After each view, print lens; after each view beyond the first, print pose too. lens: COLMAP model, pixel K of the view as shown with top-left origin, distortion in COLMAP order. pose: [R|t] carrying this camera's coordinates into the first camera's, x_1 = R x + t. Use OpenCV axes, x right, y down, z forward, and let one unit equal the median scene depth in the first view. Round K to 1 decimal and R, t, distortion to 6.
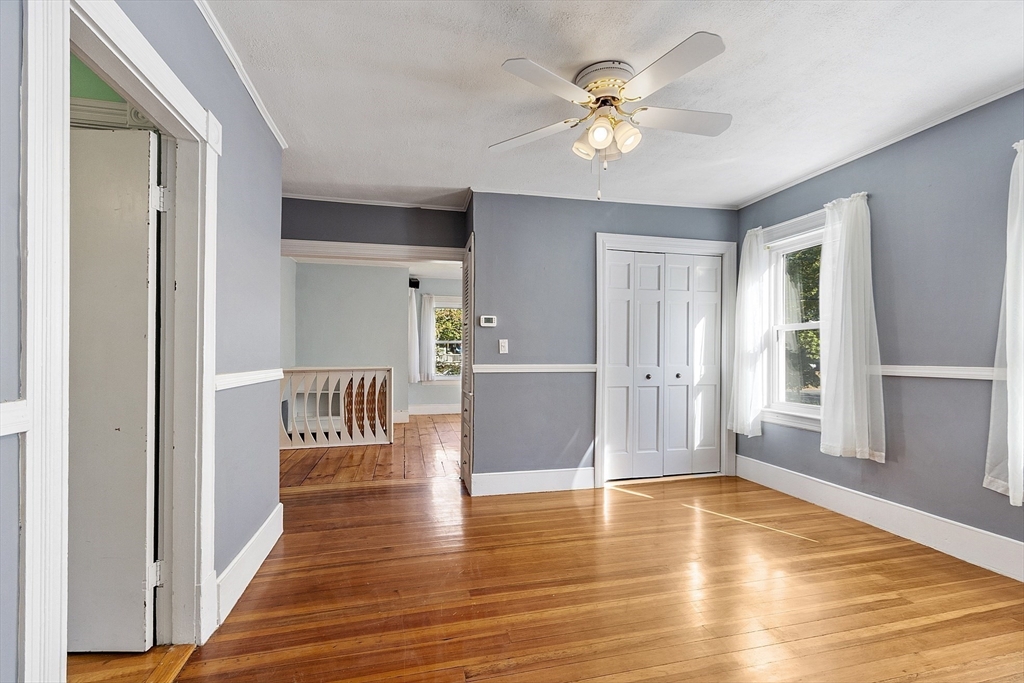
lens RADIAL K [[449.1, 0, 509.0], [0, 449.1, 350.4], [0, 0, 1]] dist [0.001455, -0.000147]
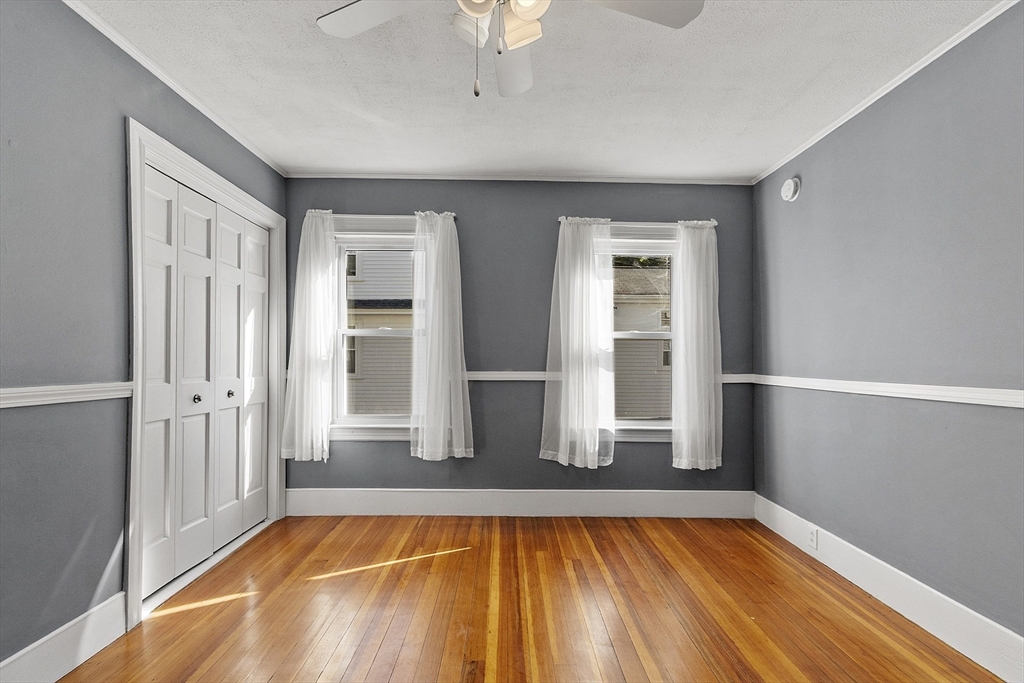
lens RADIAL K [[463.5, 0, 510.7], [0, 463.5, 359.3], [0, 0, 1]] dist [0.001084, -0.000237]
pose [[0.217146, 0.004222, 0.976130, -0.288860], [-0.011607, 0.999931, -0.001743, 0.002751], [-0.976070, -0.010951, 0.217180, 0.636353]]
